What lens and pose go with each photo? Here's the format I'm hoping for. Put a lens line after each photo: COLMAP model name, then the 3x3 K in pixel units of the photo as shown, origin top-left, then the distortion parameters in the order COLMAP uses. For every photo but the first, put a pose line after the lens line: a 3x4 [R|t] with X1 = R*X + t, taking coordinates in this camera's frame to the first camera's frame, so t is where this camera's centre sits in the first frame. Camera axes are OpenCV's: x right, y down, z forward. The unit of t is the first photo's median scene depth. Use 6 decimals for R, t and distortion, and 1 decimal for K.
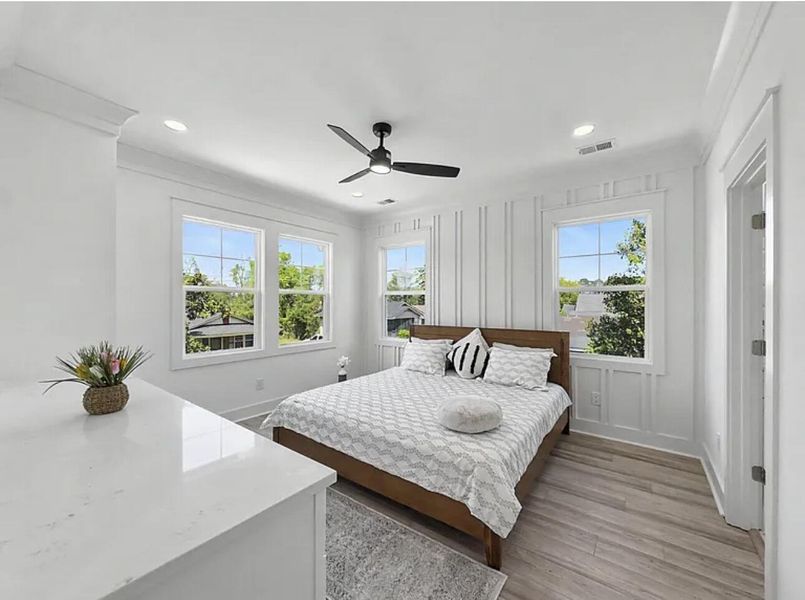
lens RADIAL K [[319.4, 0, 403.4], [0, 319.4, 304.2], [0, 0, 1]] dist [-0.000122, 0.000036]
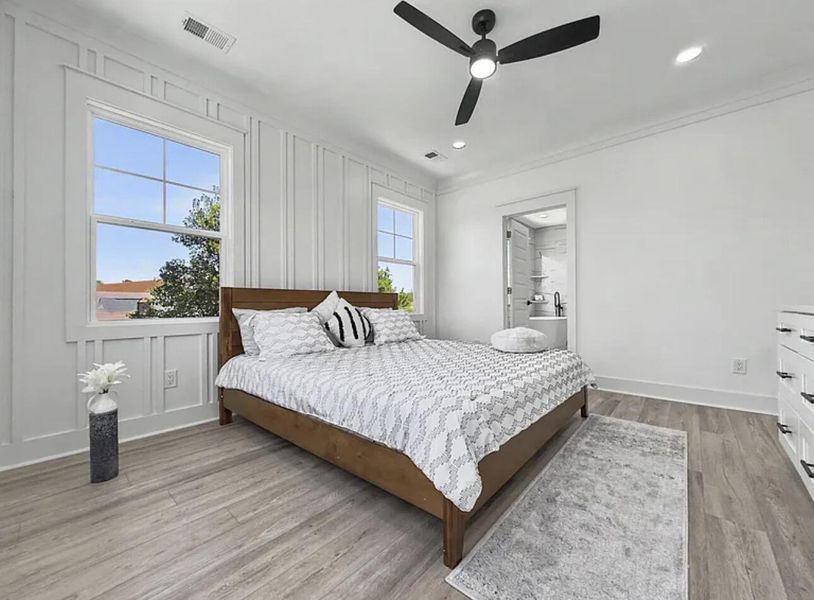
lens RADIAL K [[324.7, 0, 407.4], [0, 324.7, 302.0], [0, 0, 1]] dist [0.000073, 0.000001]
pose [[0.081790, 0.005761, 0.996633, -0.702273], [0.006249, 0.999961, -0.006293, 0.129966], [-0.996630, 0.006743, 0.081751, 0.874445]]
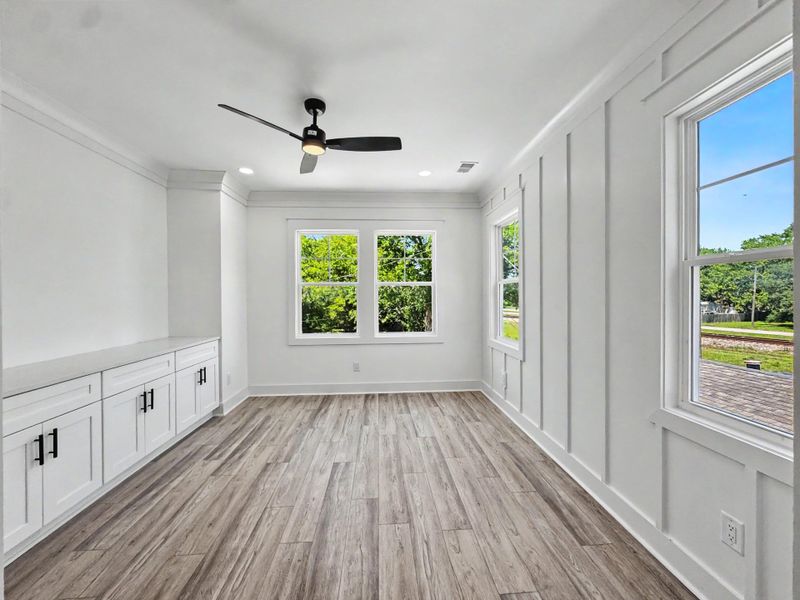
lens RADIAL K [[321.2, 0, 399.7], [0, 321.2, 297.9], [0, 0, 1]] dist [-0.001058, -0.000149]
pose [[0.651802, 0.002545, -0.758385, 0.615652], [0.004055, 0.999968, 0.006841, -0.002230], [0.758378, -0.007534, 0.651771, 0.442856]]
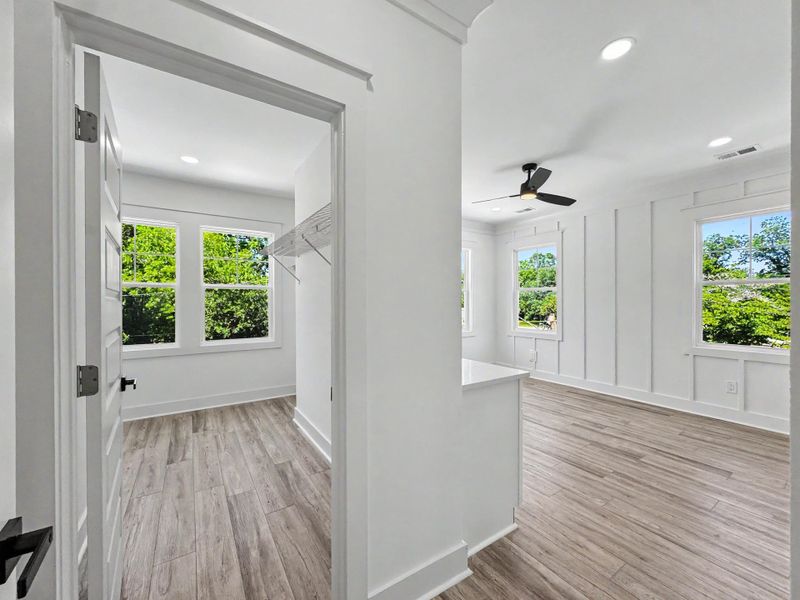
lens RADIAL K [[324.3, 0, 400.4], [0, 324.3, 302.7], [0, 0, 1]] dist [-0.001496, 0.000269]
pose [[0.941087, -0.001038, -0.338162, -0.087387], [0.002070, 0.999994, 0.002690, 0.011159], [0.338158, -0.003231, 0.941084, -0.361090]]
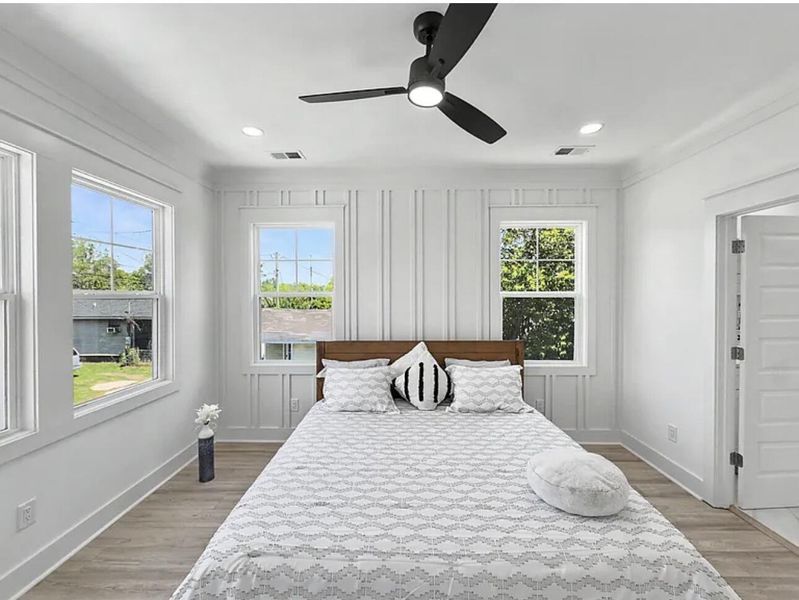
lens RADIAL K [[340.2, 0, 399.5], [0, 340.2, 300.0], [0, 0, 1]] dist [-0.002529, -0.000305]
pose [[0.810285, -0.010112, 0.585949, -0.367408], [0.003976, 0.999923, 0.011758, -0.046847], [-0.586023, -0.007198, 0.810262, 0.409007]]
